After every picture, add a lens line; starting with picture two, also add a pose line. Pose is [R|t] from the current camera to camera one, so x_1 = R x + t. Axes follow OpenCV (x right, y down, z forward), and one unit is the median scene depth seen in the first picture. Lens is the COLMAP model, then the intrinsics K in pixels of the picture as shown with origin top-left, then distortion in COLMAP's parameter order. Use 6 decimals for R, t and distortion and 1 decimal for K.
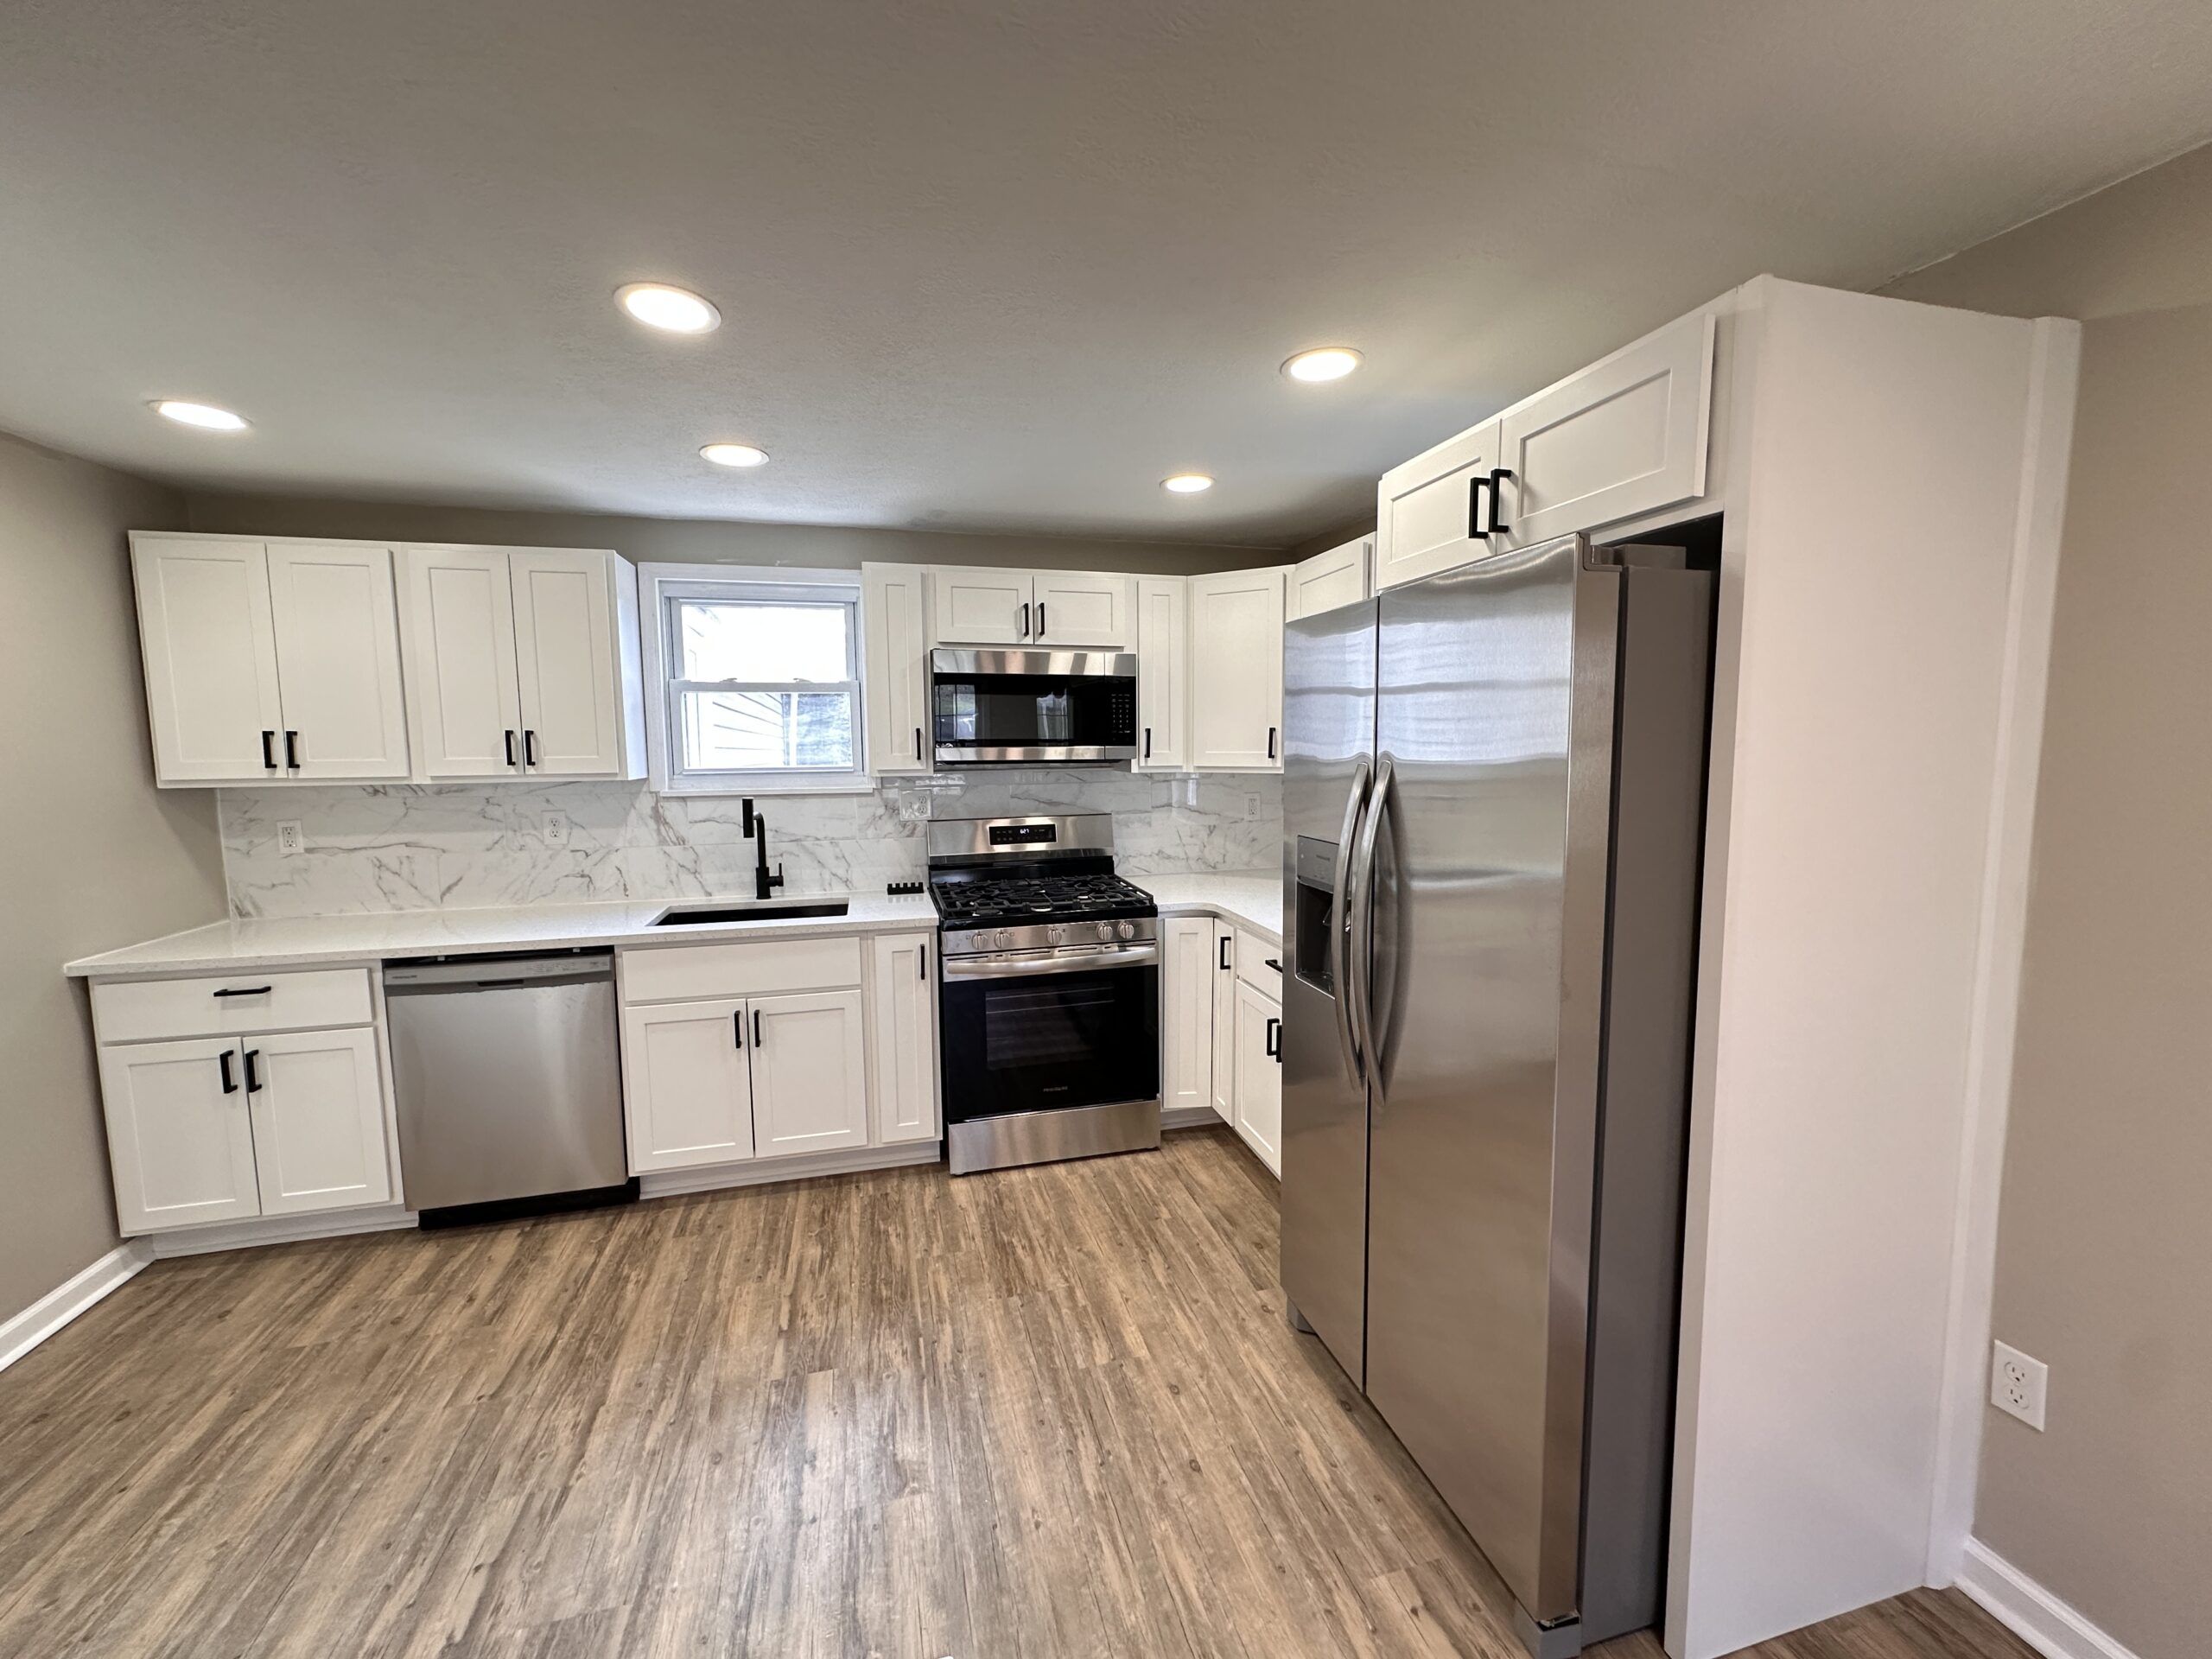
lens RADIAL K [[878.8, 0, 1106.0], [0, 878.8, 829.5], [0, 0, 1]] dist [-0.003382, 0.000800]
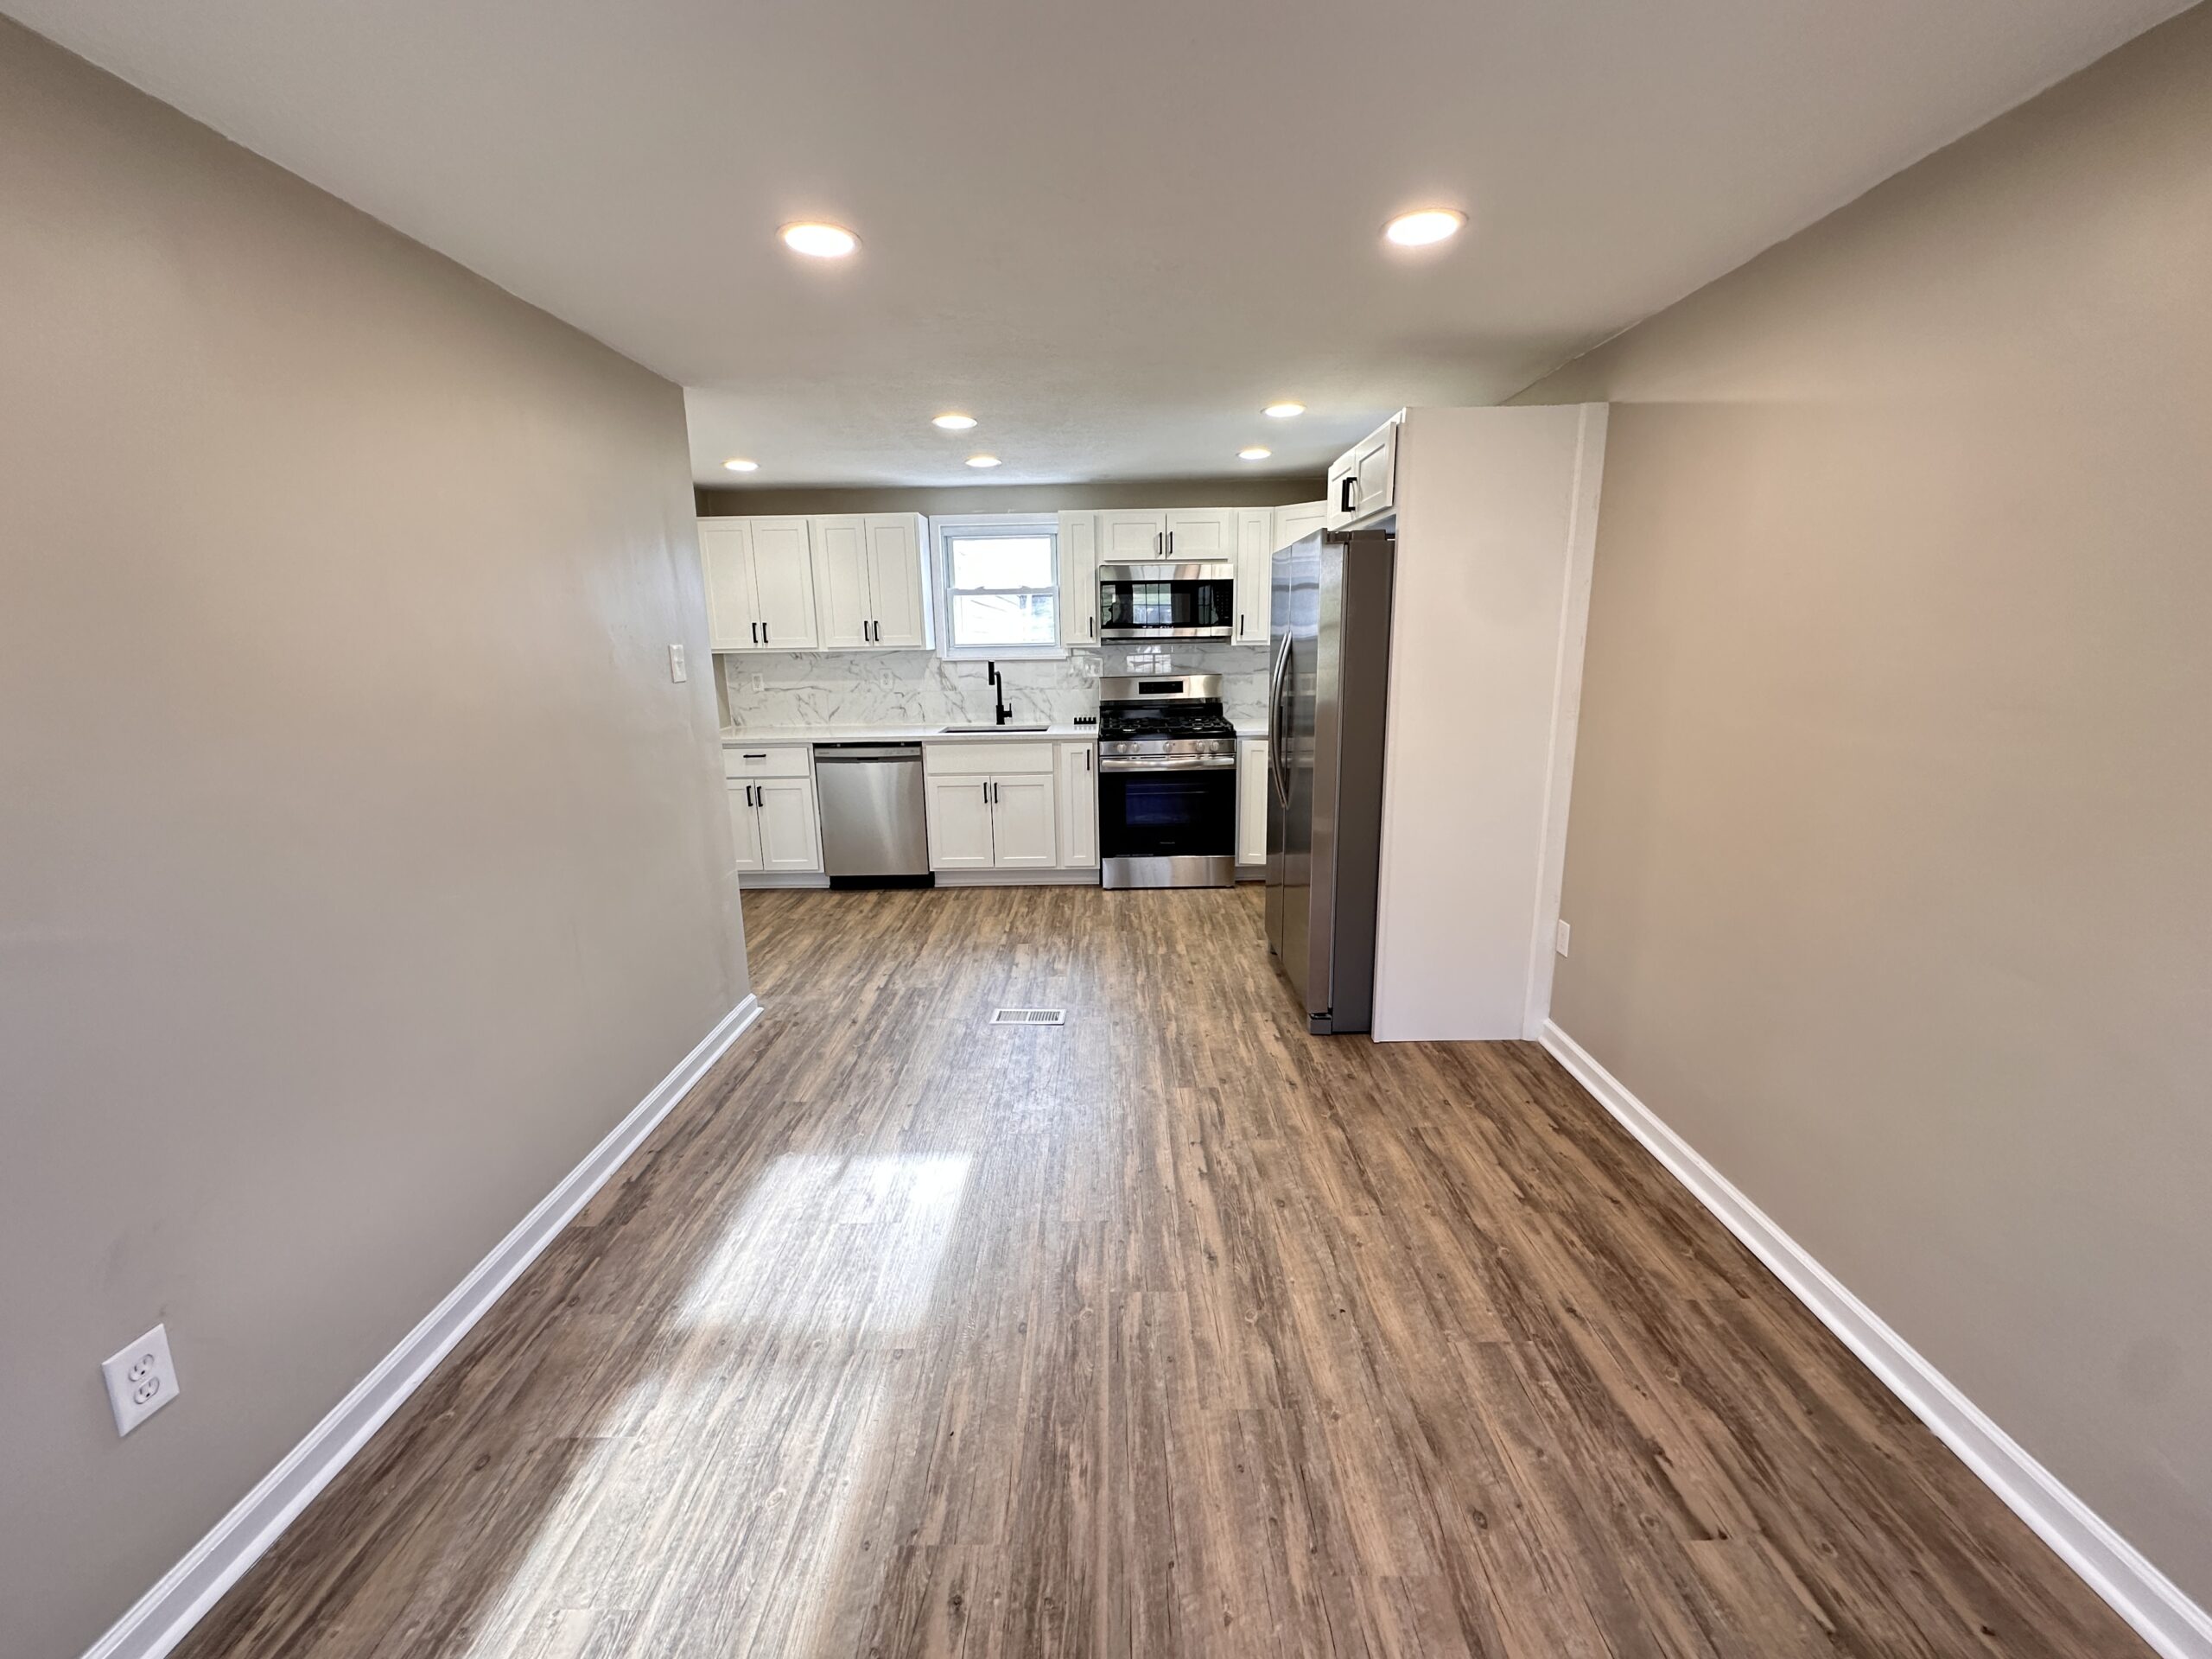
lens RADIAL K [[878.8, 0, 1106.0], [0, 878.8, 829.5], [0, 0, 1]] dist [-0.003382, 0.000800]
pose [[0.964815, 0.049951, -0.258141, 0.281016], [-0.017053, 0.991609, 0.128144, 0.072775], [0.262375, -0.119233, 0.957571, -0.652653]]
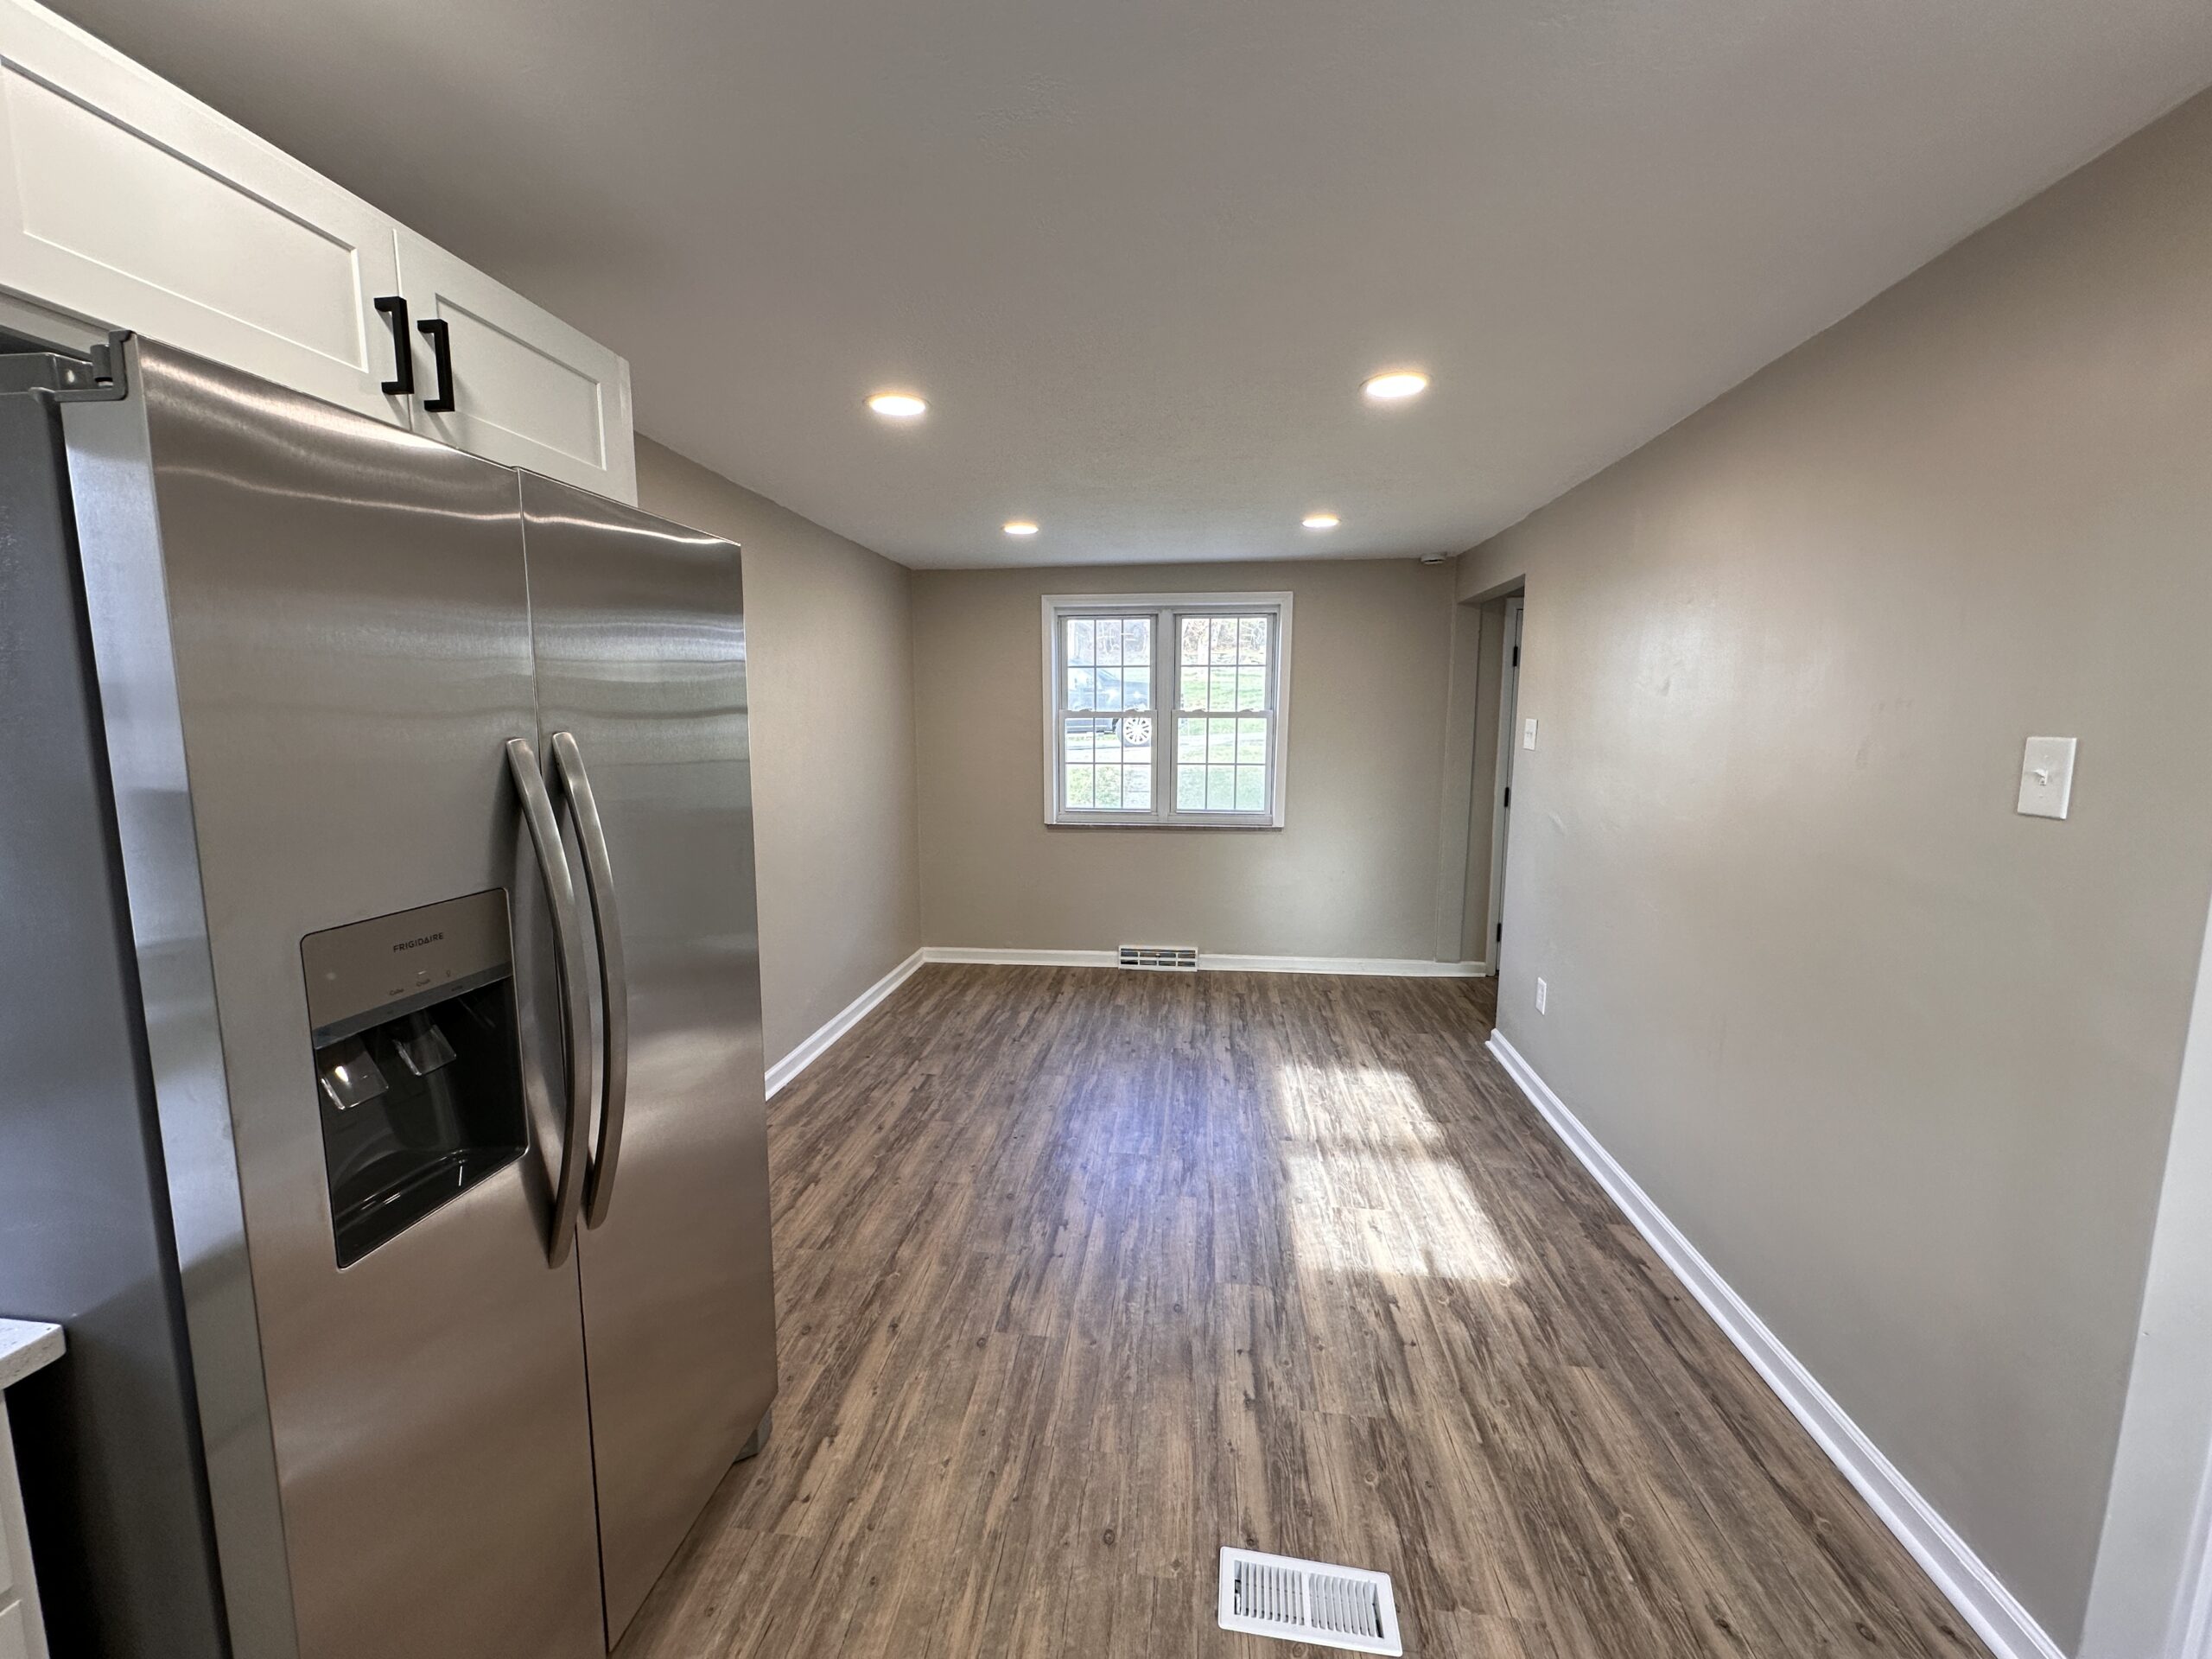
lens RADIAL K [[878.8, 0, 1106.0], [0, 878.8, 829.5], [0, 0, 1]] dist [-0.003382, 0.000800]
pose [[-0.931552, -0.041241, 0.361261, -0.199533], [0.041788, 0.974821, 0.219040, -0.085089], [-0.361198, 0.219144, -0.906373, 0.924308]]
